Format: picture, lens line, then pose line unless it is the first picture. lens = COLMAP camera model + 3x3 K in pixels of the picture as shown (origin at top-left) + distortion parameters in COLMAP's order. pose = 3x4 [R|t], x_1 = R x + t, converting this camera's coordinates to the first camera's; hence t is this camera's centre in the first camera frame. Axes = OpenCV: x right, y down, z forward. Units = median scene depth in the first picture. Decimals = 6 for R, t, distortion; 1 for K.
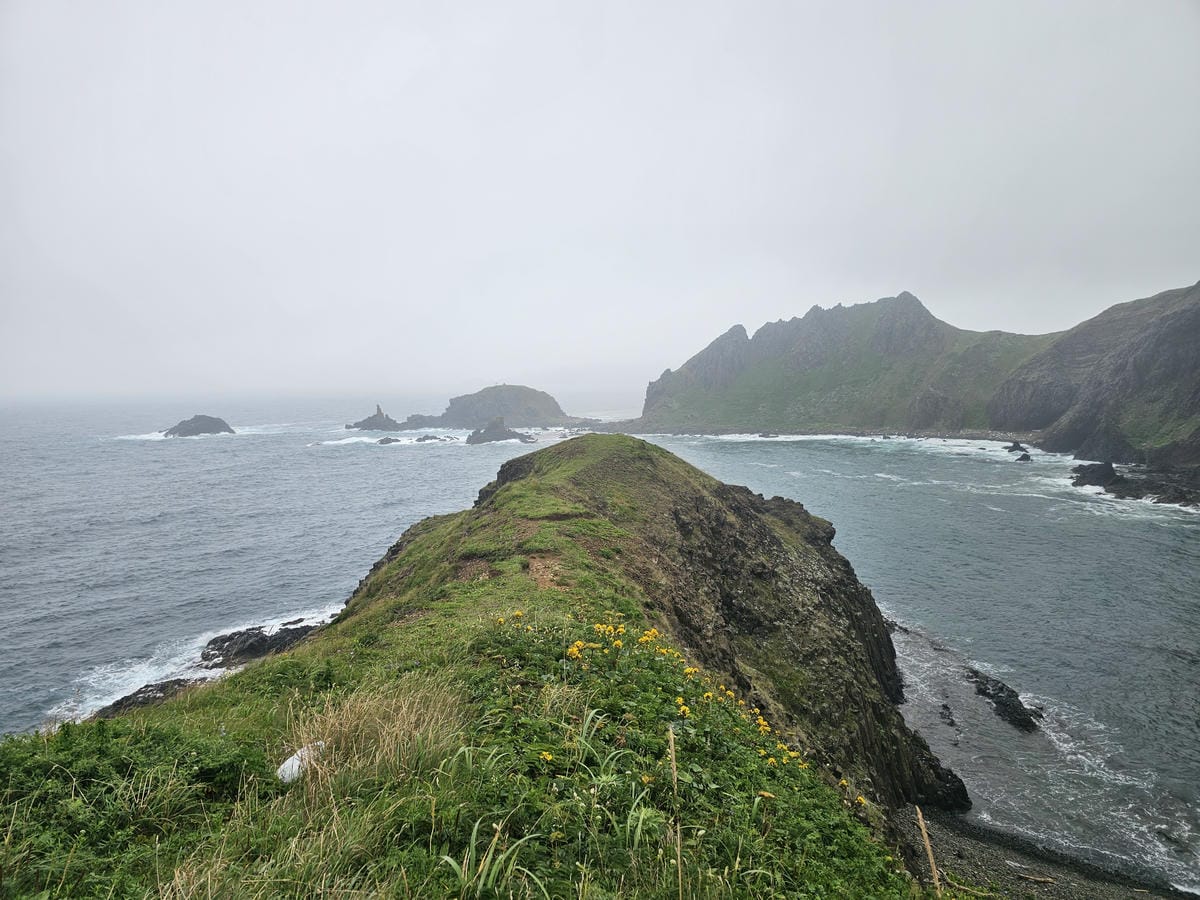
lens RADIAL K [[793.0, 0, 588.0], [0, 793.0, 475.0], [0, 0, 1]] dist [0.035497, -0.030245]
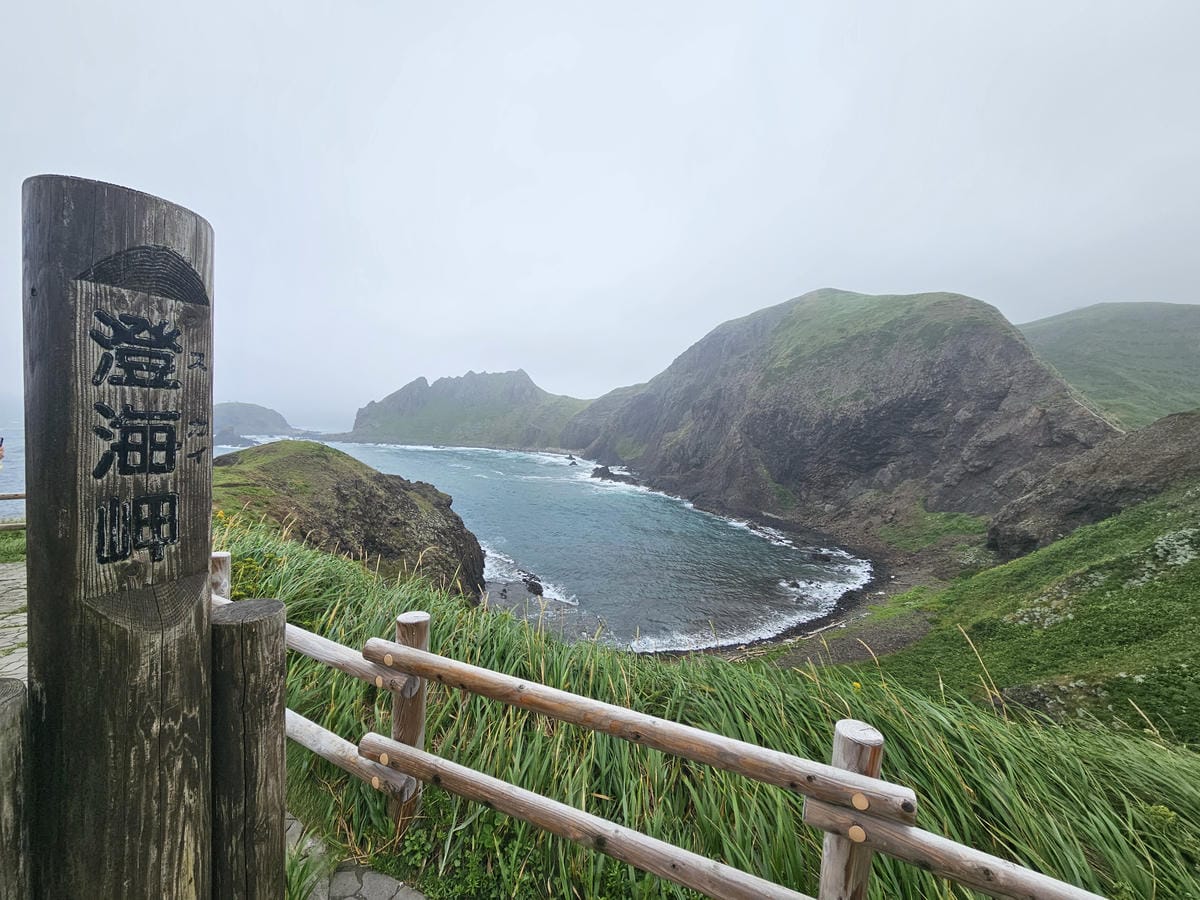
lens RADIAL K [[485.2, 0, 608.8], [0, 485.2, 450.0], [0, 0, 1]] dist [-0.008769, 0.000317]
pose [[0.853122, 0.031322, 0.520770, 0.009617], [-0.007588, 0.998836, -0.047645, 0.001536], [-0.521656, 0.036695, 0.852366, -0.029094]]
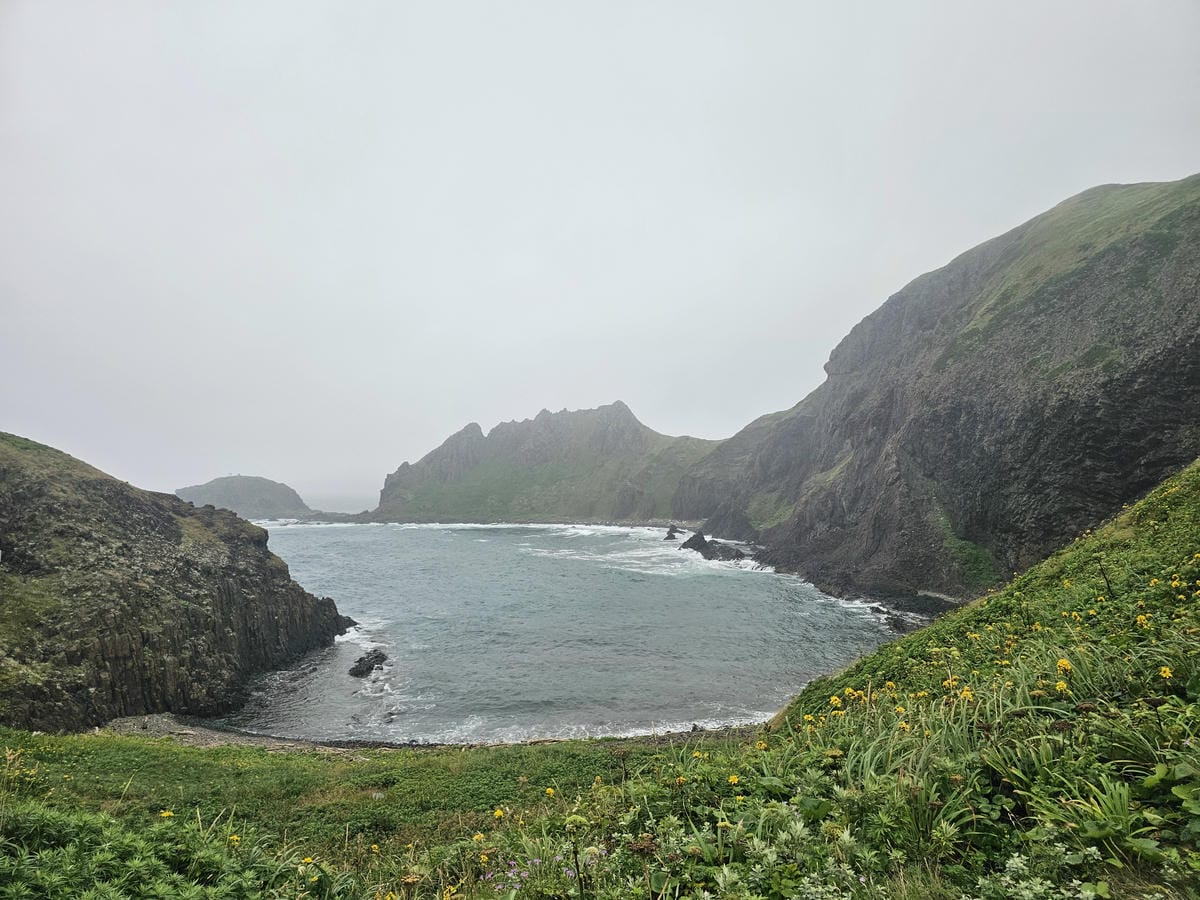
lens RADIAL K [[793.0, 0, 593.3], [0, 793.0, 461.4], [0, 0, 1]] dist [0.035497, -0.030245]
pose [[0.967635, 0.030658, 0.250486, 0.119457], [0.007970, 0.988385, -0.151761, 0.035941], [-0.252229, 0.148846, 0.956151, -0.070506]]
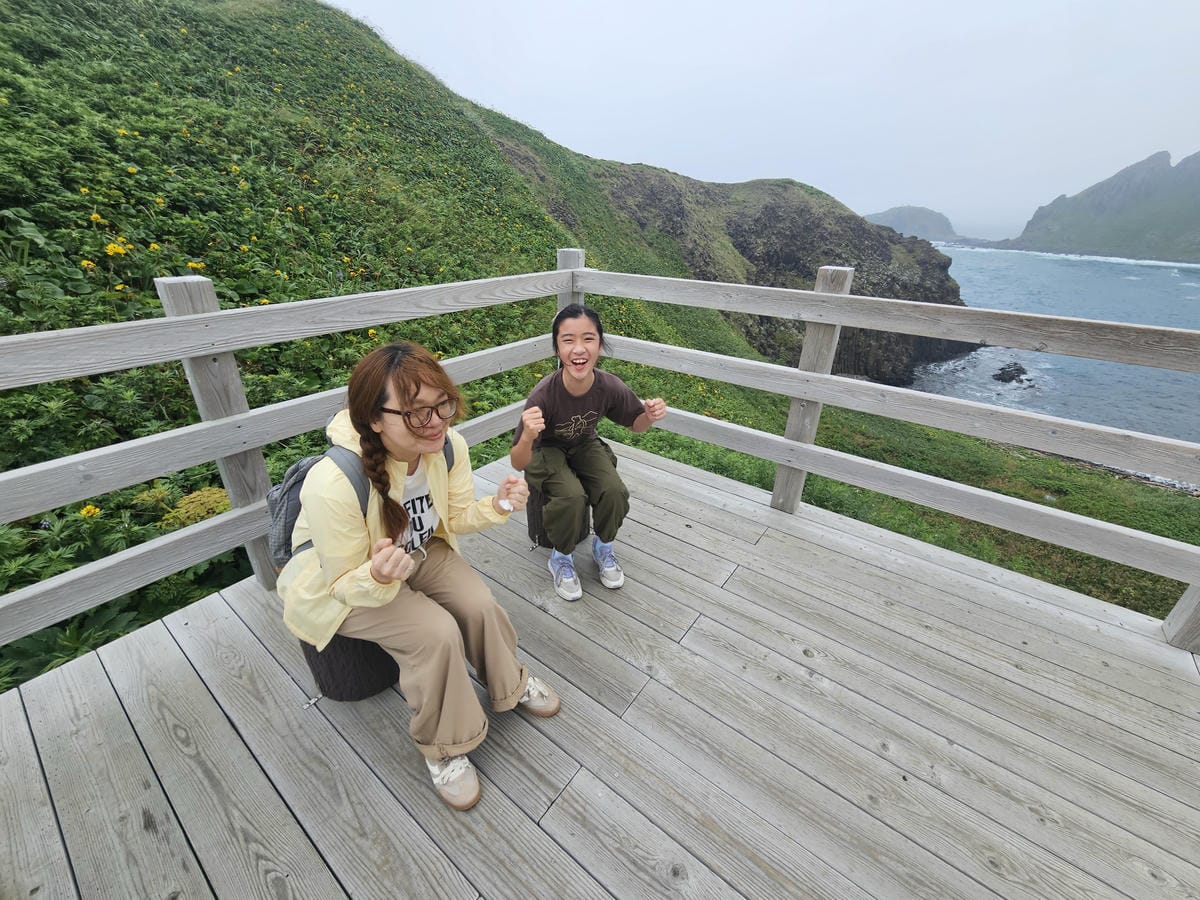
lens RADIAL K [[485.2, 0, 600.1], [0, 485.2, 445.8], [0, 0, 1]] dist [-0.008769, 0.000317]
pose [[0.781679, 0.304806, -0.544124, 0.099273], [-0.105034, 0.924315, 0.366891, 0.031929], [0.614773, -0.229639, 0.754533, -0.065291]]
